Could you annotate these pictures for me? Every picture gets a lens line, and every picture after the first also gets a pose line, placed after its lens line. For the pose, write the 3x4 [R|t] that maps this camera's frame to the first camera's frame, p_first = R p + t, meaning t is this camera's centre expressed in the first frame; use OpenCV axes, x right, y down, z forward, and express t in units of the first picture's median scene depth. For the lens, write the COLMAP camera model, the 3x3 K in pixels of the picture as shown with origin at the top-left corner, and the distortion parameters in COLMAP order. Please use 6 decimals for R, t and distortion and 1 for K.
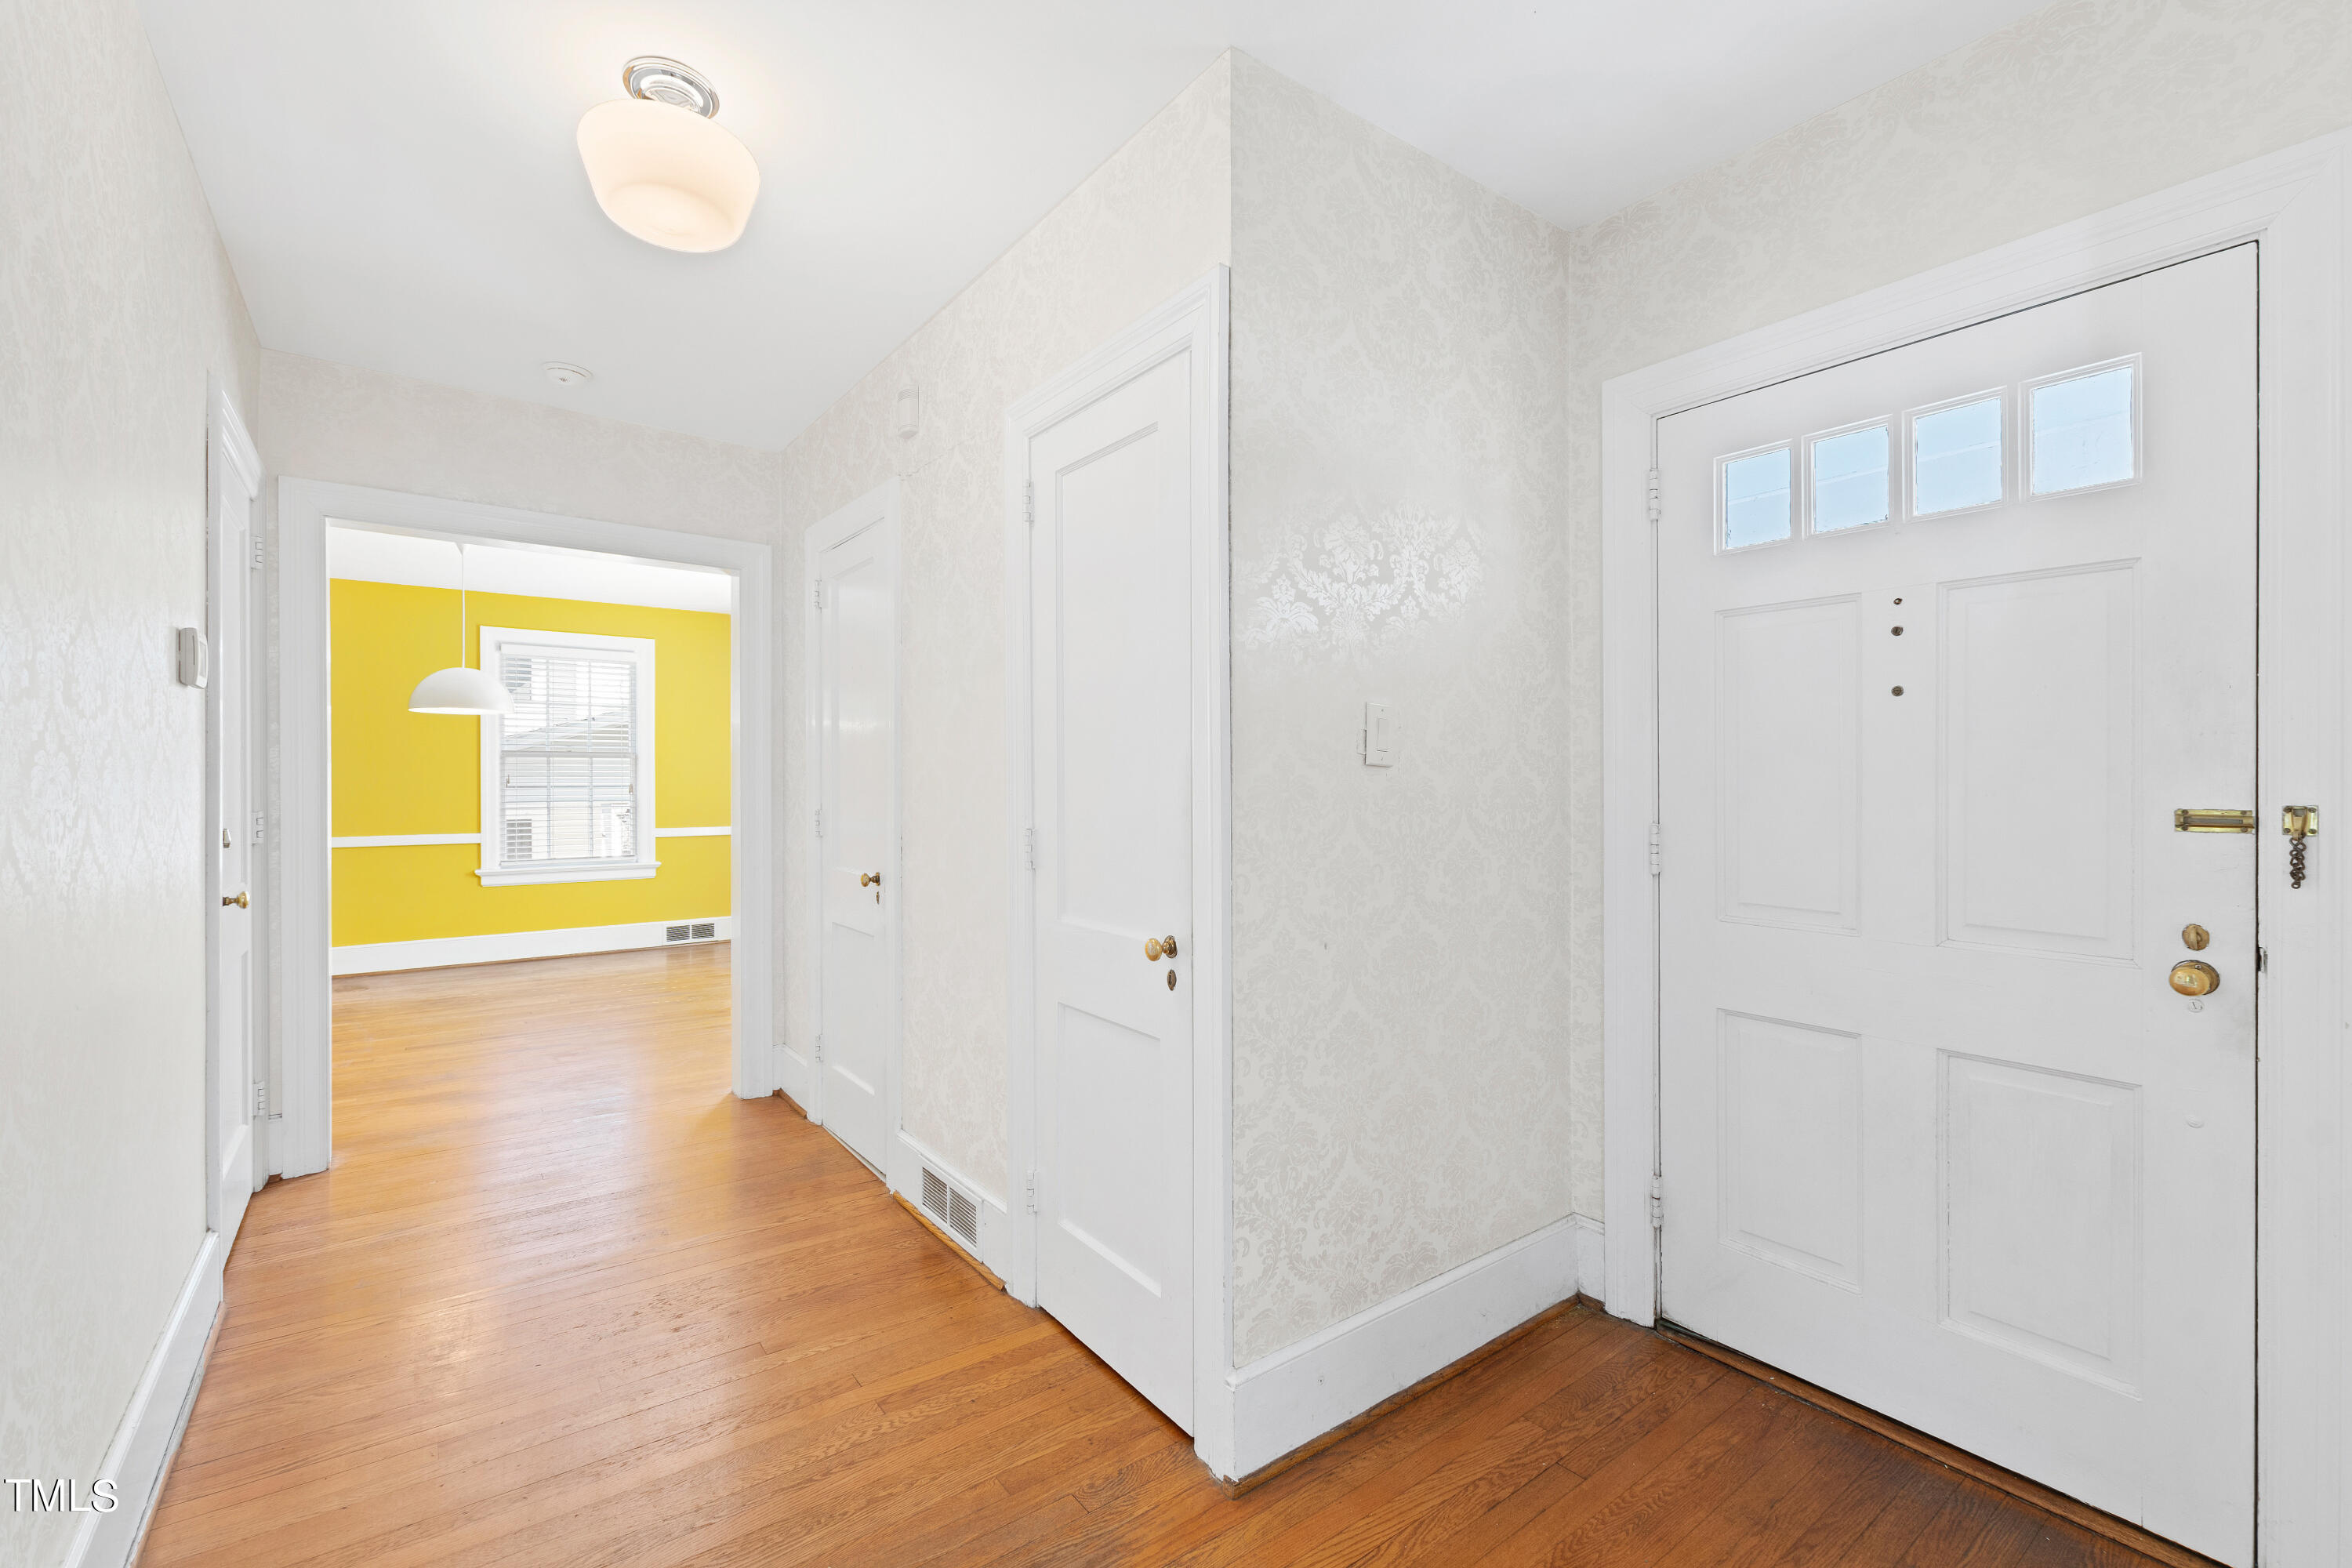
lens RADIAL K [[1026.9, 0, 1171.5], [0, 1026.9, 779.7], [0, 0, 1]] dist [0.012055, -0.000692]
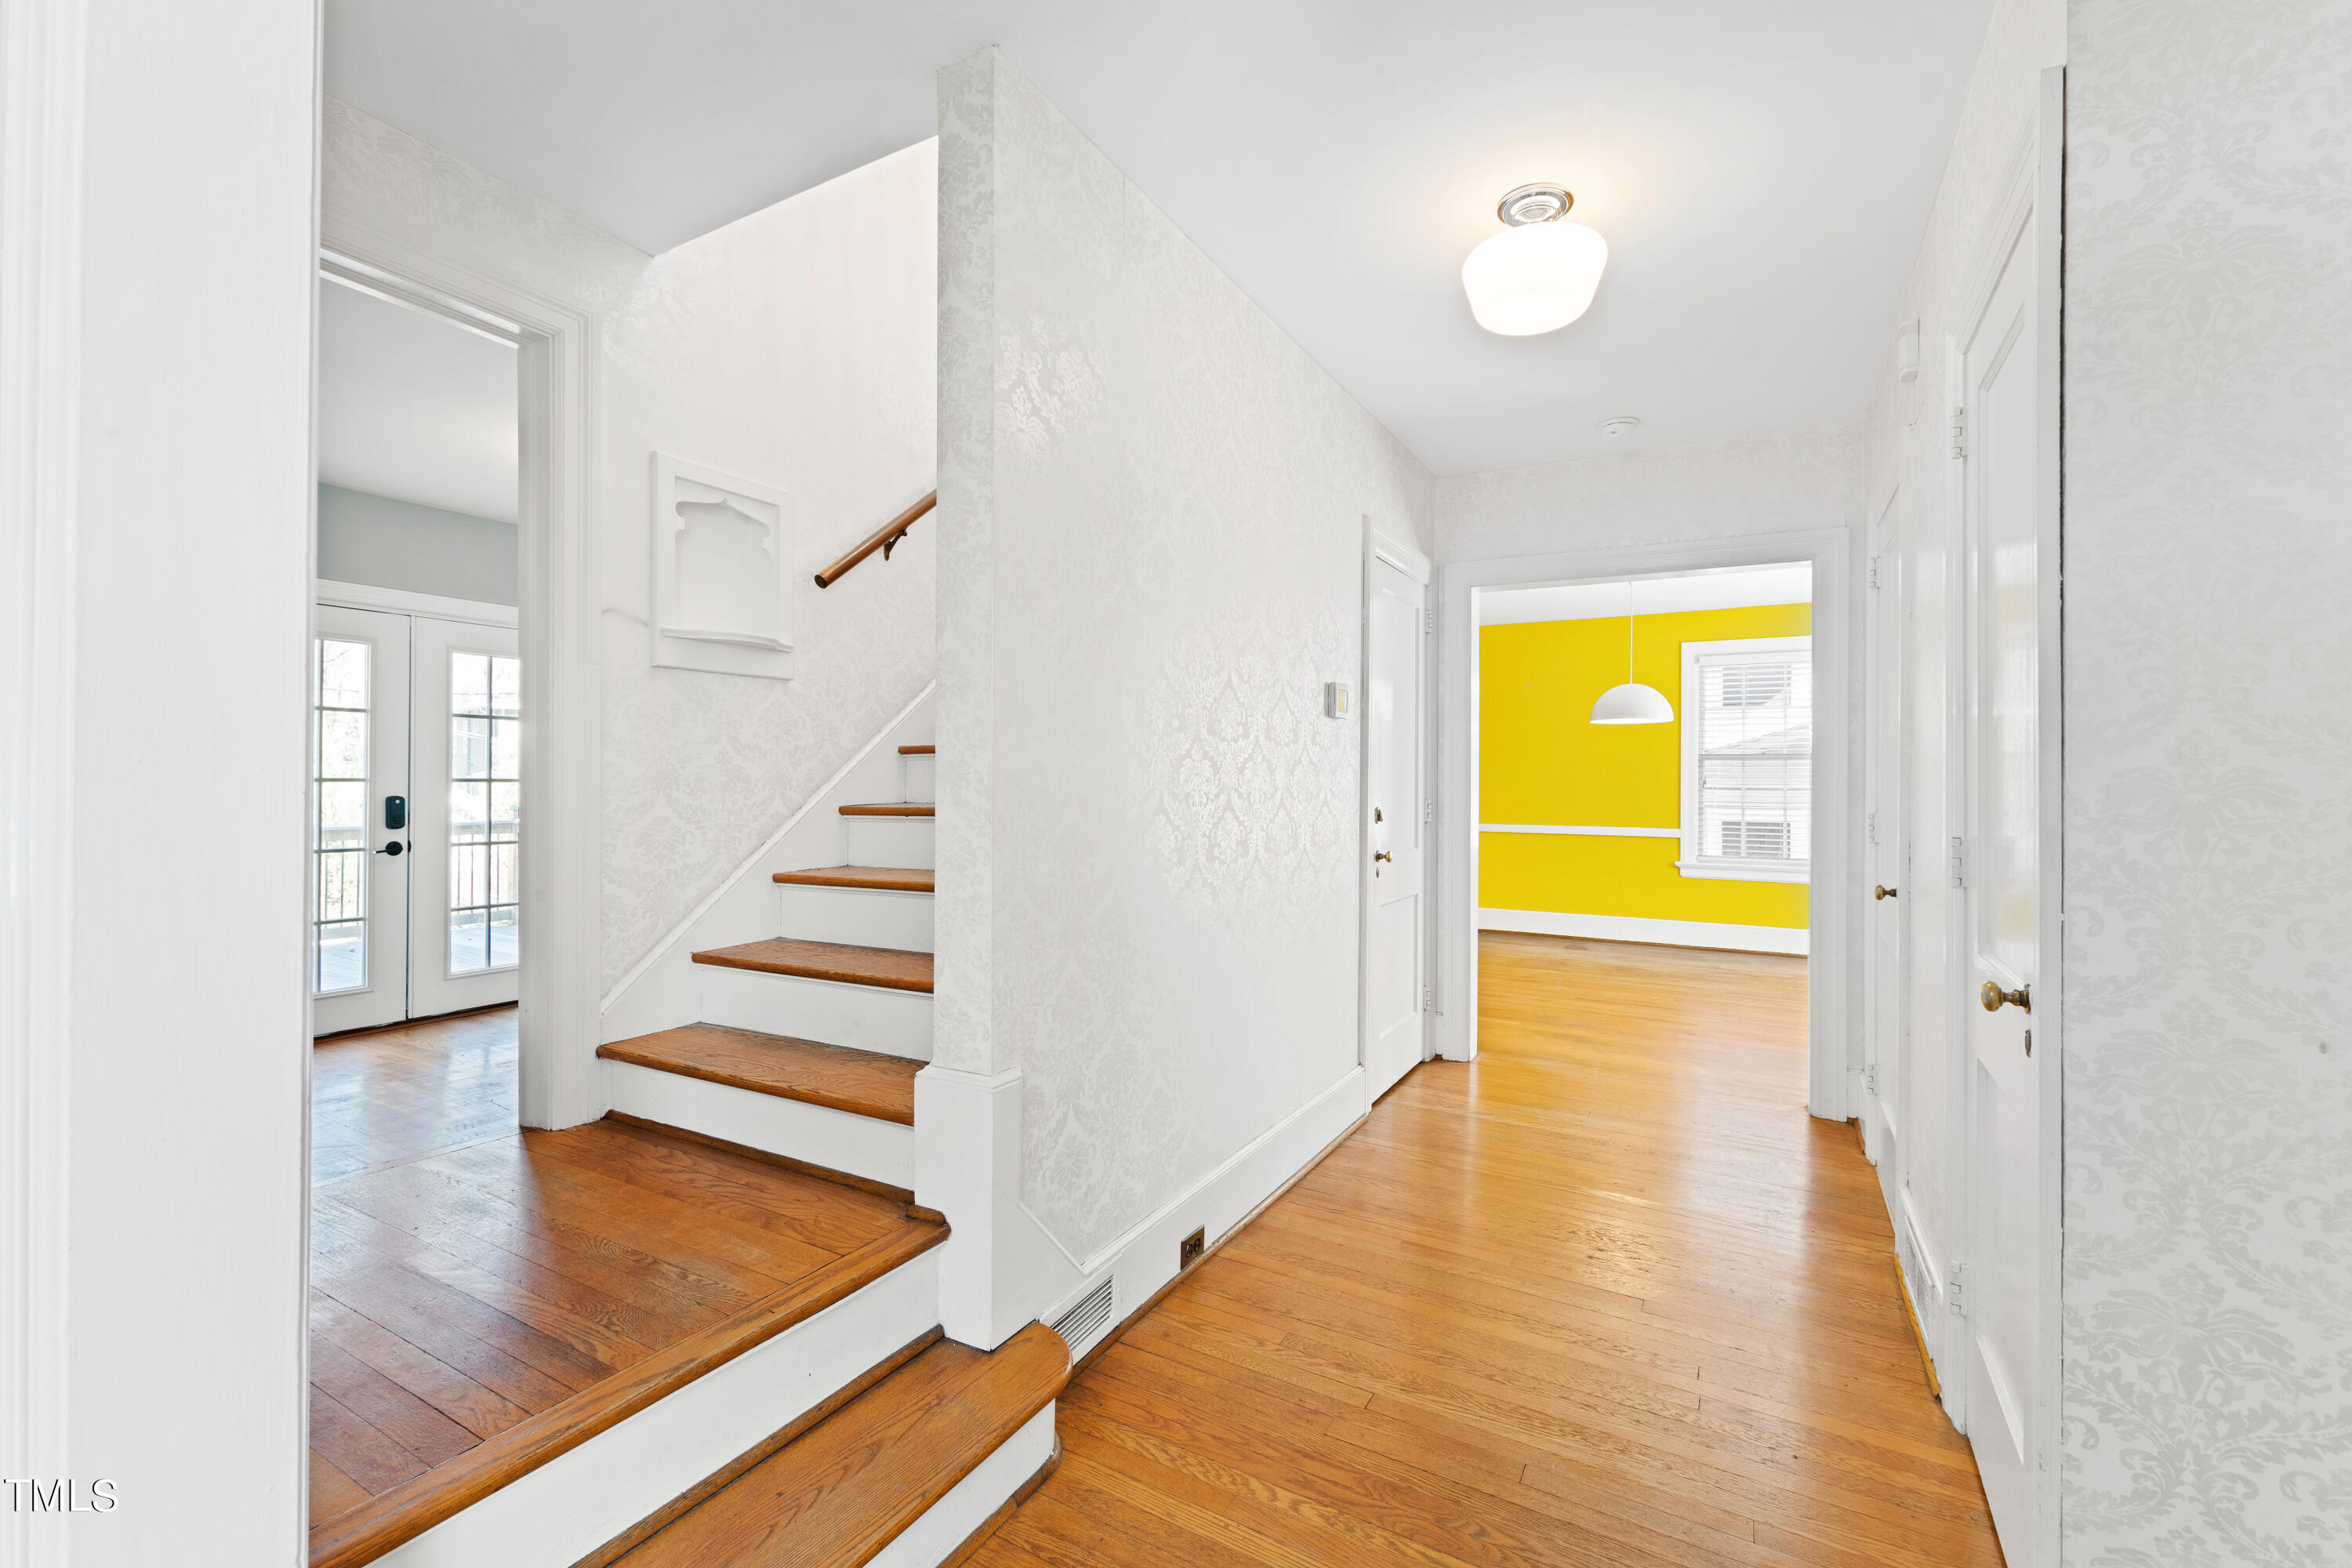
lens RADIAL K [[1026.9, 0, 1138.3], [0, 1026.9, 777.7], [0, 0, 1]] dist [0.012055, -0.000692]
pose [[0.383072, 0.000923, -0.923718, 0.360447], [-0.006501, 0.999977, -0.001697, 0.006170], [0.923696, 0.006655, 0.383069, 0.091361]]
